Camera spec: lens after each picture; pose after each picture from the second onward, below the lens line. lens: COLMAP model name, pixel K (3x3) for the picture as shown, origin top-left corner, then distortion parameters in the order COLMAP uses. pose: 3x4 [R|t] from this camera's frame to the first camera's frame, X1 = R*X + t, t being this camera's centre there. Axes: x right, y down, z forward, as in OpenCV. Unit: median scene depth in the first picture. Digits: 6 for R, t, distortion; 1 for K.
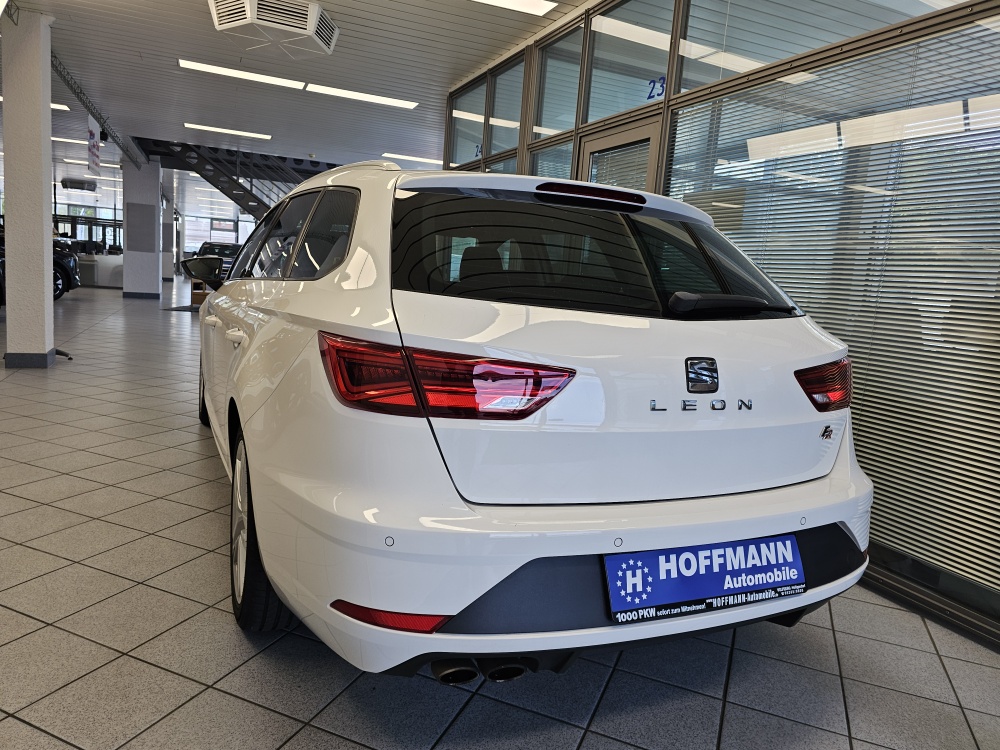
lens RADIAL K [[695.4, 0, 481.1], [0, 695.4, 350.8], [0, 0, 1]] dist [0.060862, -0.056195]
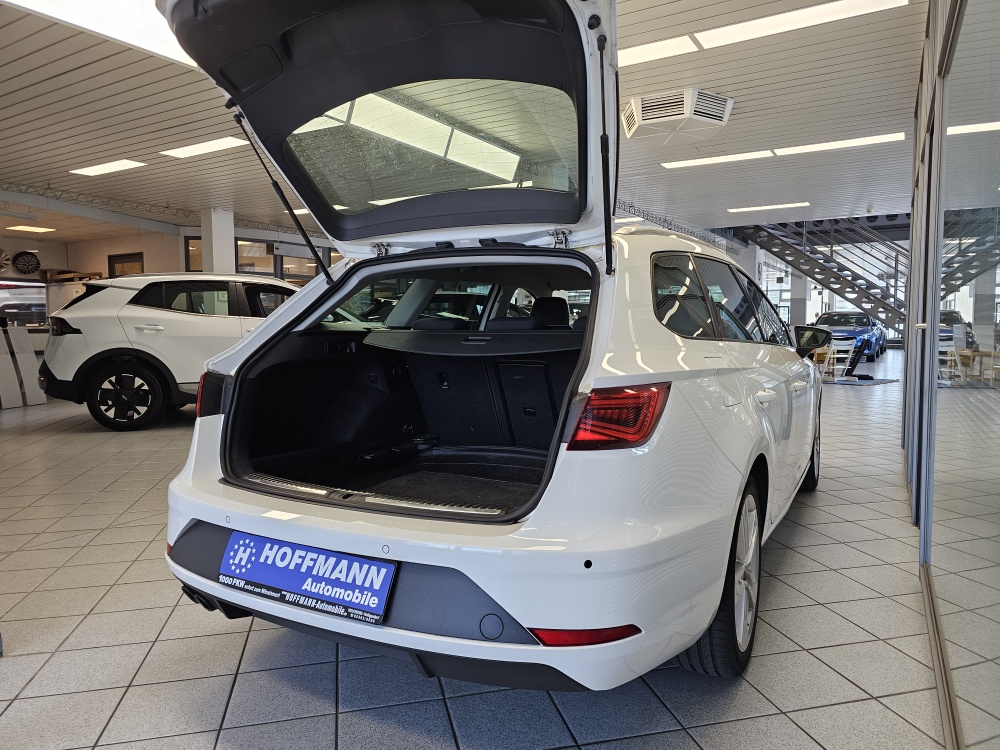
lens RADIAL K [[695.4, 0, 534.7], [0, 695.4, 352.1], [0, 0, 1]] dist [0.060862, -0.056195]
pose [[0.581496, -0.045199, -0.812293, 1.436259], [-0.042131, 0.995443, -0.085551, 0.049933], [0.812458, 0.083970, 0.576942, 0.621988]]
